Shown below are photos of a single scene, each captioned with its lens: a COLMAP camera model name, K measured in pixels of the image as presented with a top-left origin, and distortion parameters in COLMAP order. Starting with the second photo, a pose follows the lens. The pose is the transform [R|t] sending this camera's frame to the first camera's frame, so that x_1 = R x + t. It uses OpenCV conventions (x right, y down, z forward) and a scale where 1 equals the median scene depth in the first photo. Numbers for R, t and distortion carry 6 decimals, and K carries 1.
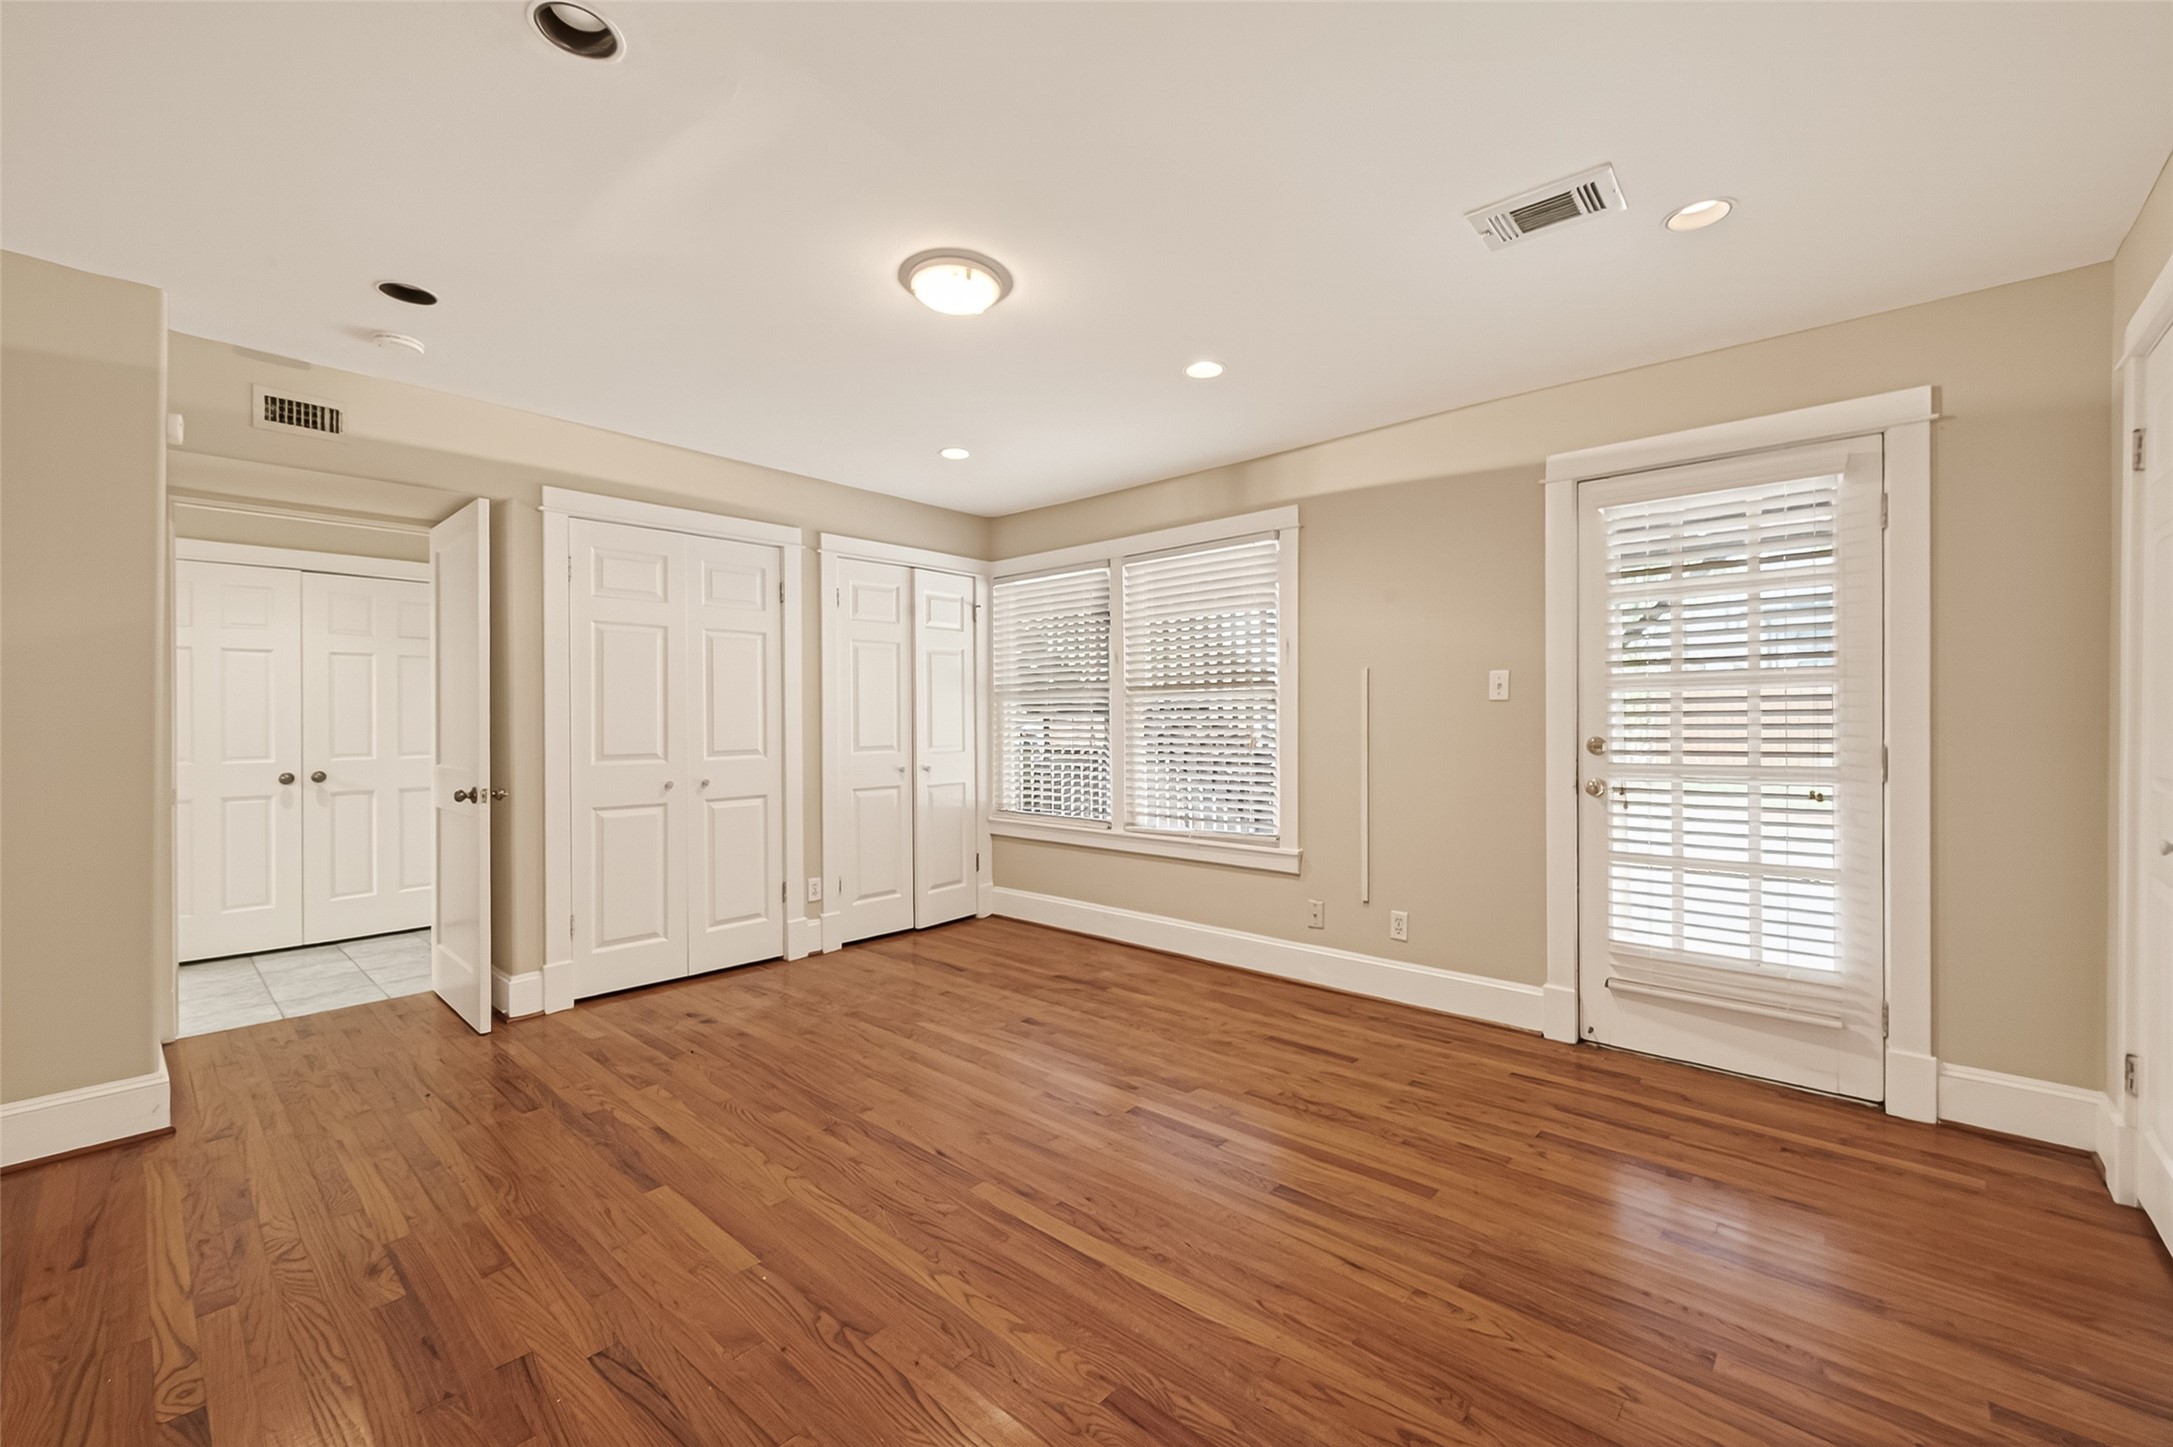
lens RADIAL K [[866.2, 0, 1096.1], [0, 866.2, 689.8], [0, 0, 1]] dist [0.002898, -0.000091]
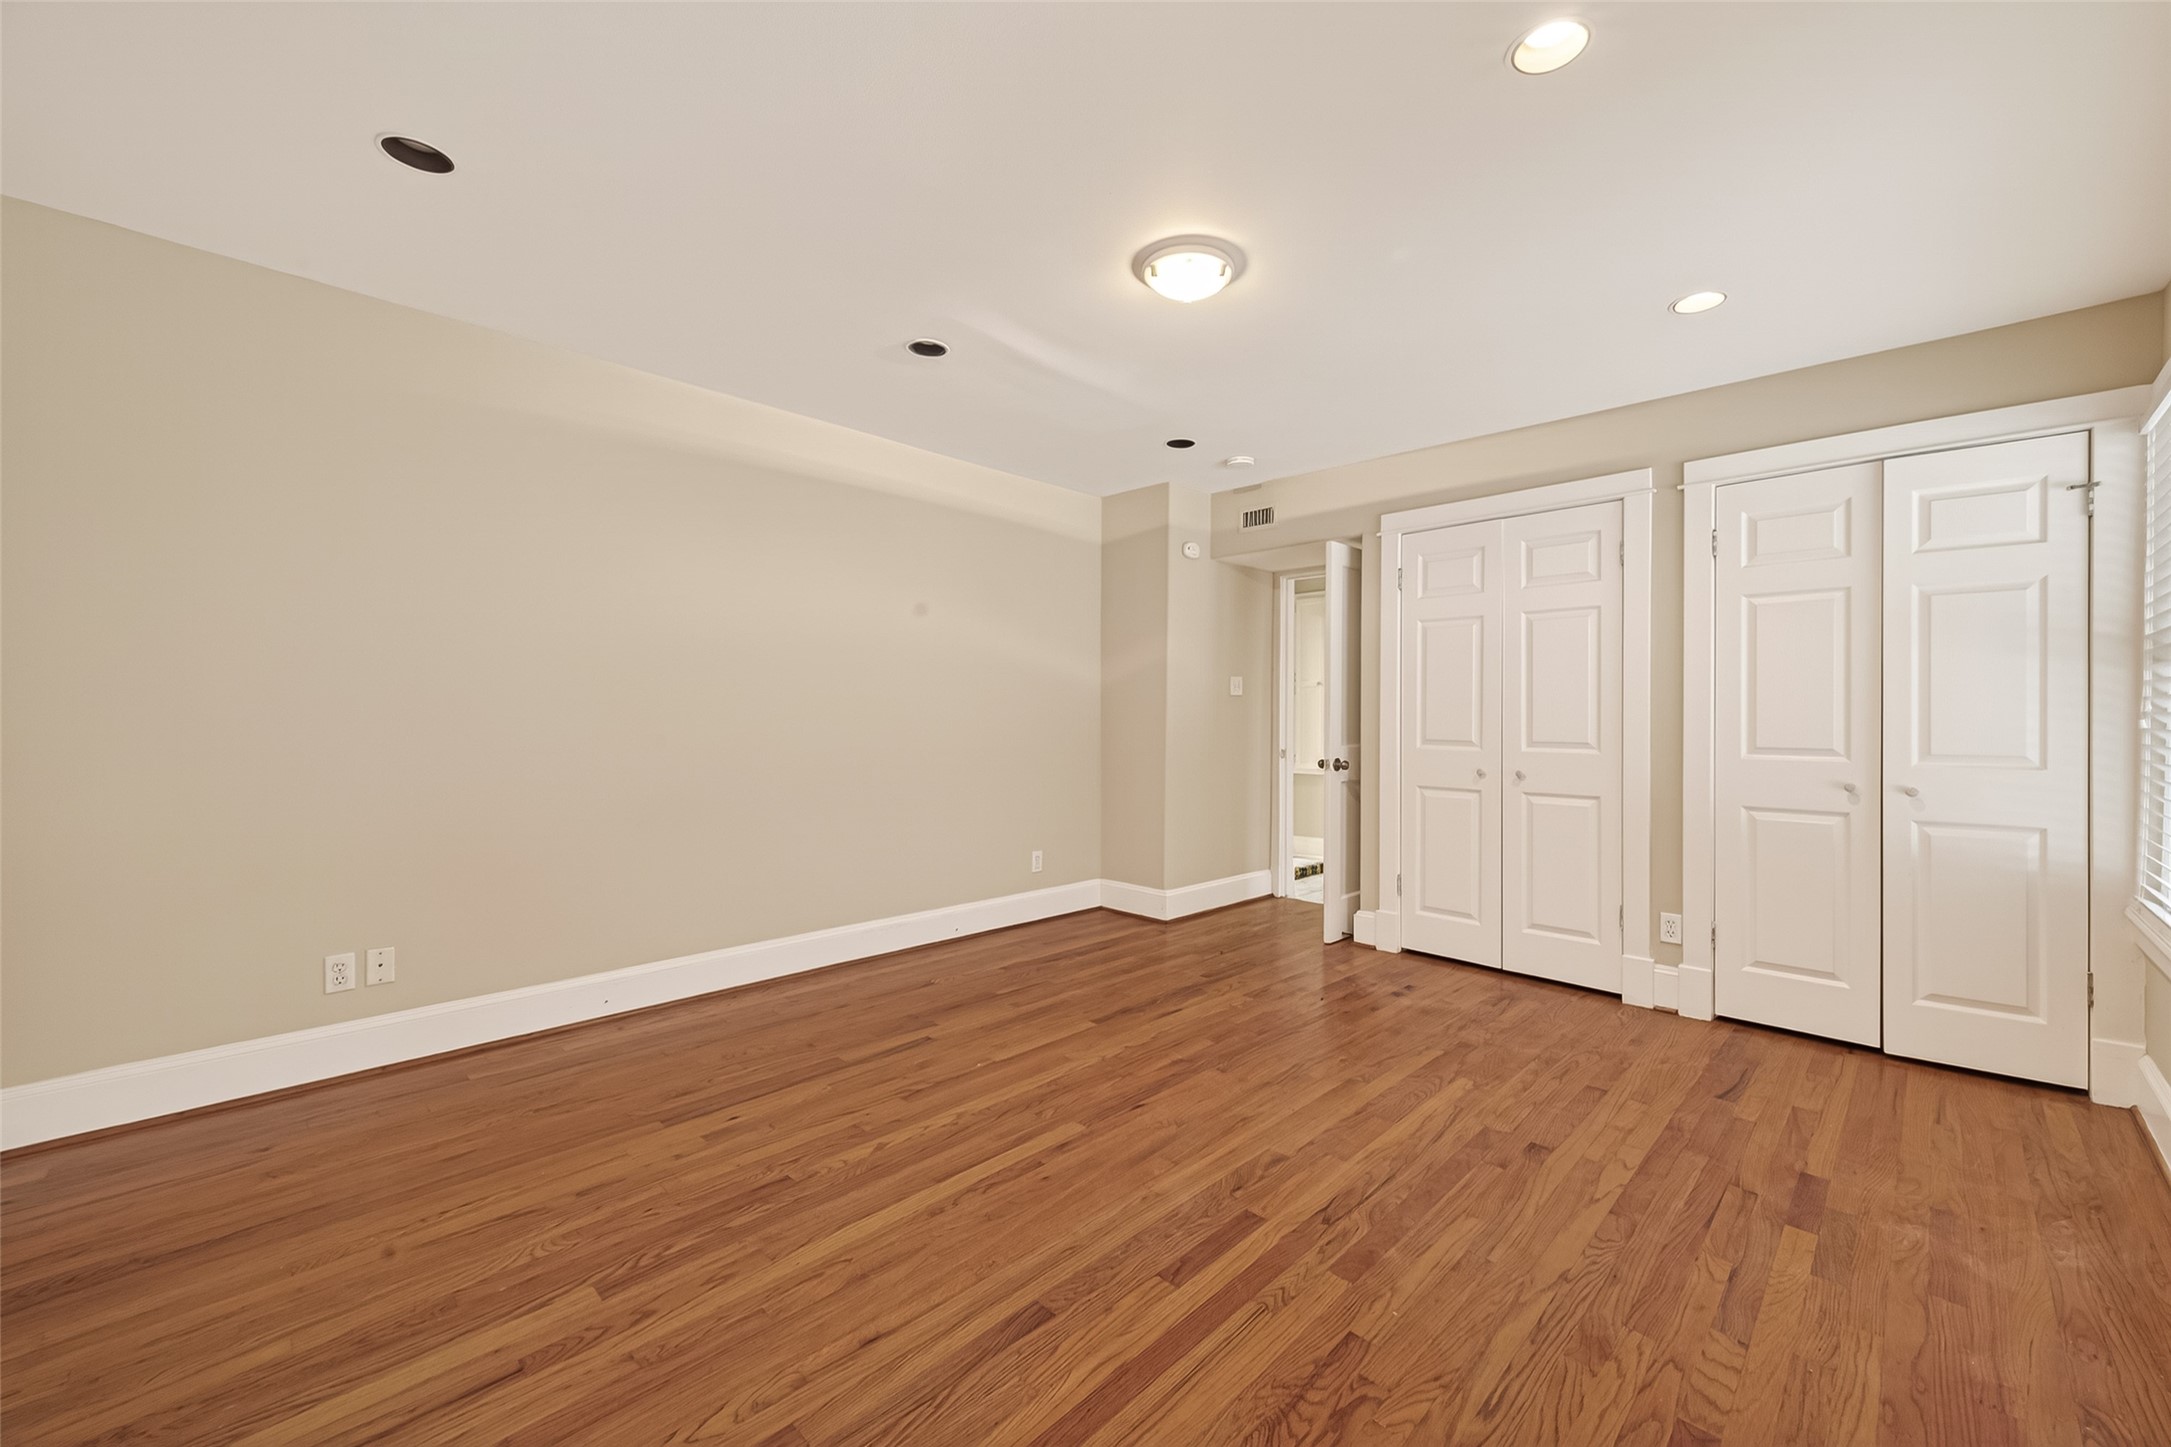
lens RADIAL K [[865.4, 0, 1095.1], [0, 865.4, 689.8], [0, 0, 1]] dist [0.002898, -0.000091]
pose [[-0.042548, -0.023439, -0.998819, 0.599532], [0.029990, 0.999244, -0.024726, 0.027571], [0.998644, -0.031007, -0.041813, 0.663236]]
